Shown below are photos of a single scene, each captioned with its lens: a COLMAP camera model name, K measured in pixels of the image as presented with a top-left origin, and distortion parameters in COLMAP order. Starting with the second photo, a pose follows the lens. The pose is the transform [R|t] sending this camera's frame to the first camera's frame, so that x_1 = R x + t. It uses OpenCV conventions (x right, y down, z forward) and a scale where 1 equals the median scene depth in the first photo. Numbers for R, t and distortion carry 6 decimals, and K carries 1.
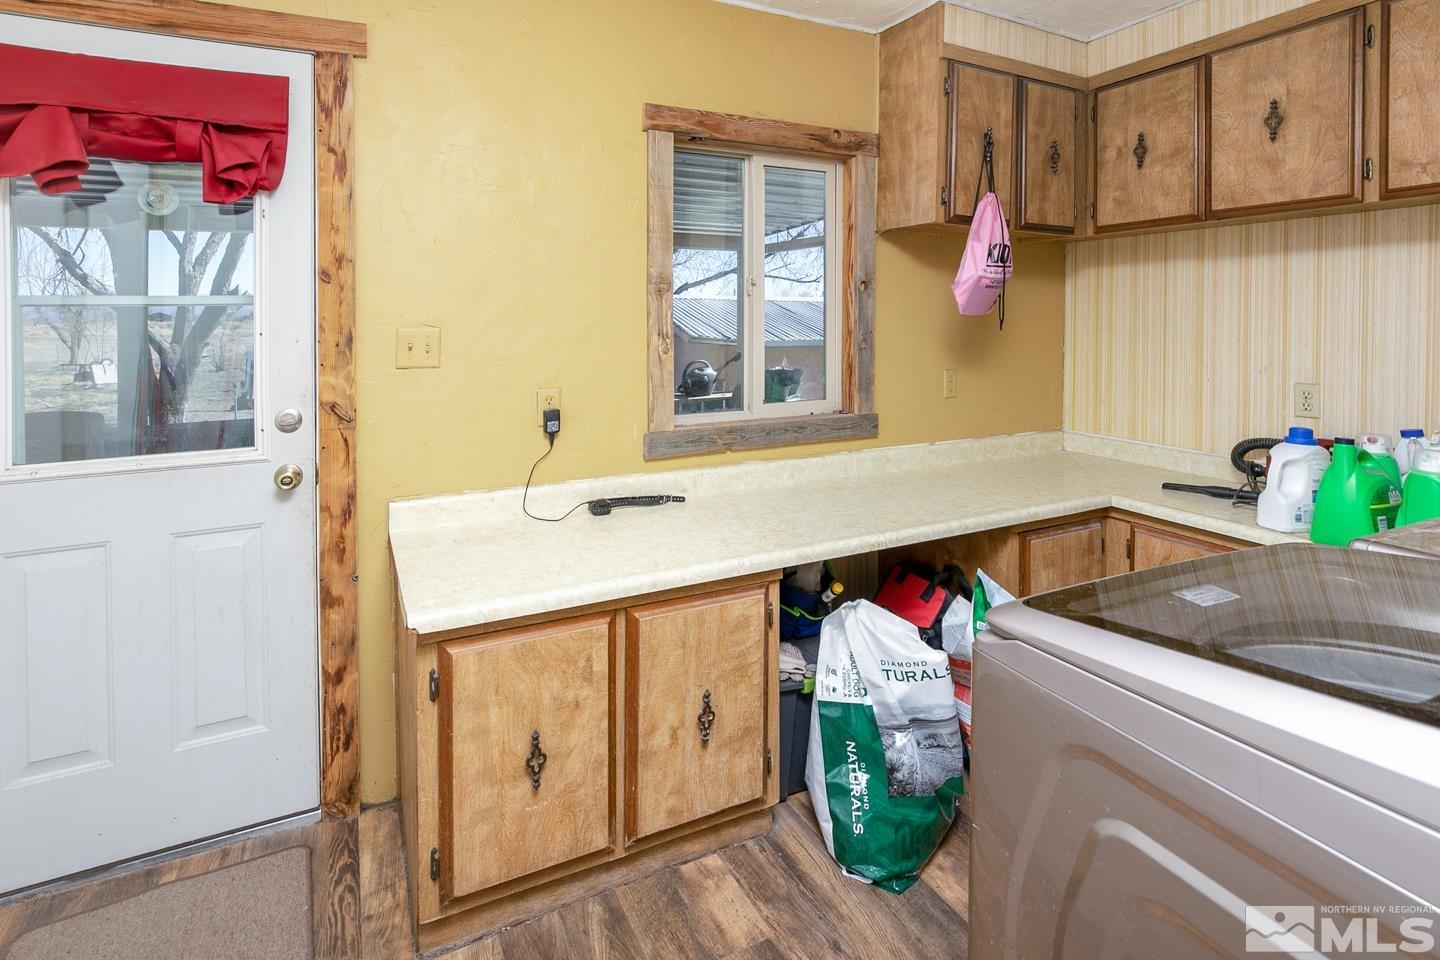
lens RADIAL K [[703.9, 0, 720.0], [0, 703.9, 480.0], [0, 0, 1]] dist [-0.000924, 0.000076]
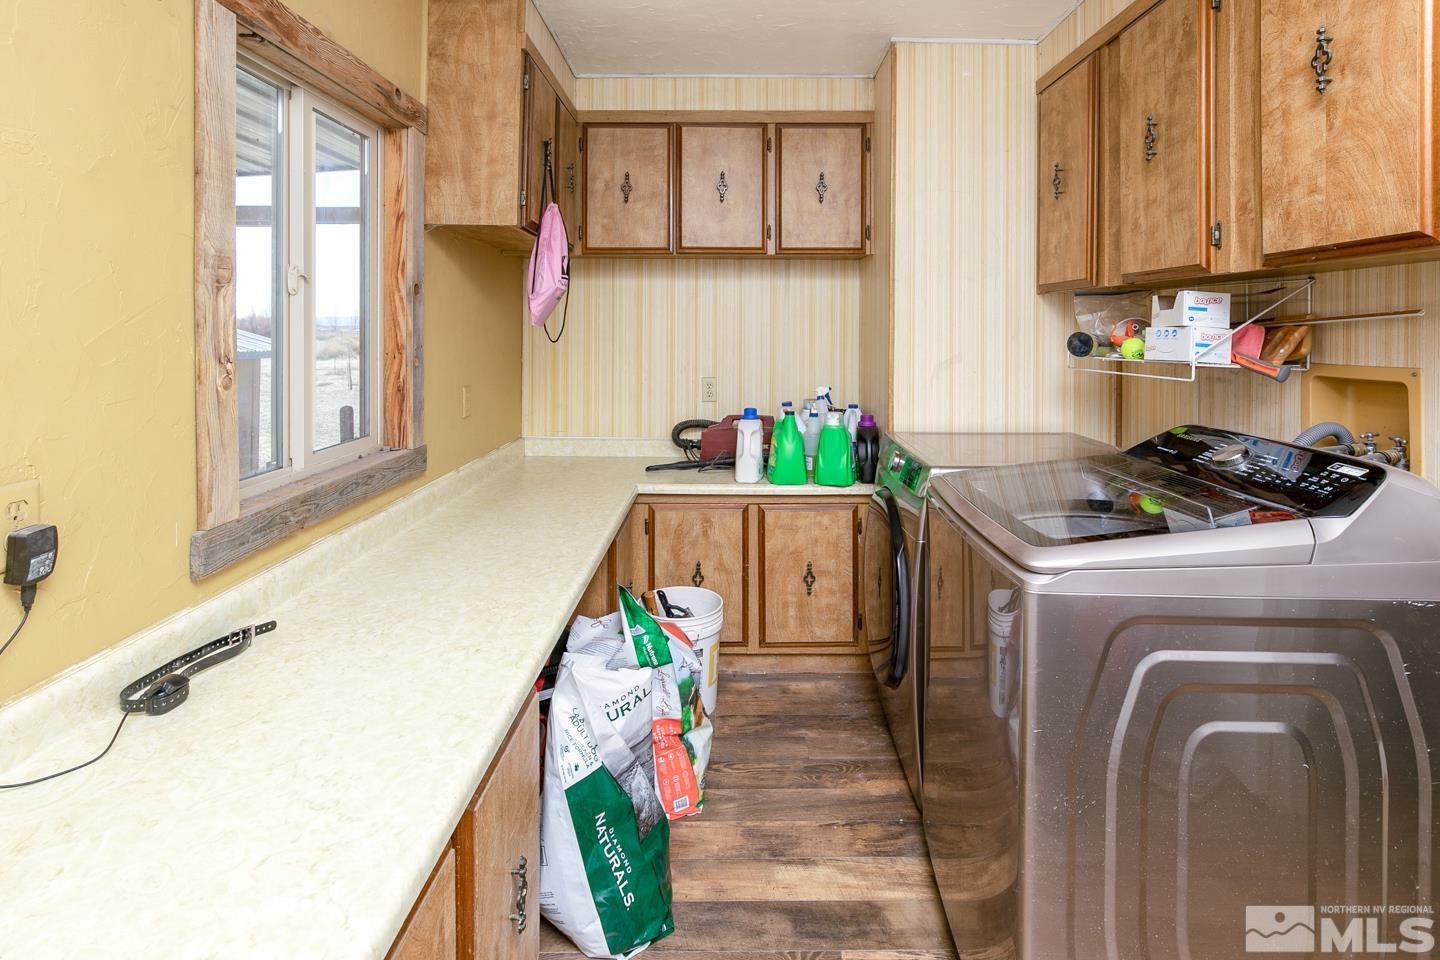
lens RADIAL K [[698.0, 0, 723.2], [0, 698.0, 455.9], [0, 0, 1]] dist [-0.002796, 0.000361]
pose [[0.434139, -0.156572, 0.887135, -0.426021], [0.197204, 0.977412, 0.075999, -0.091213], [-0.878996, 0.141952, 0.455209, 0.397668]]
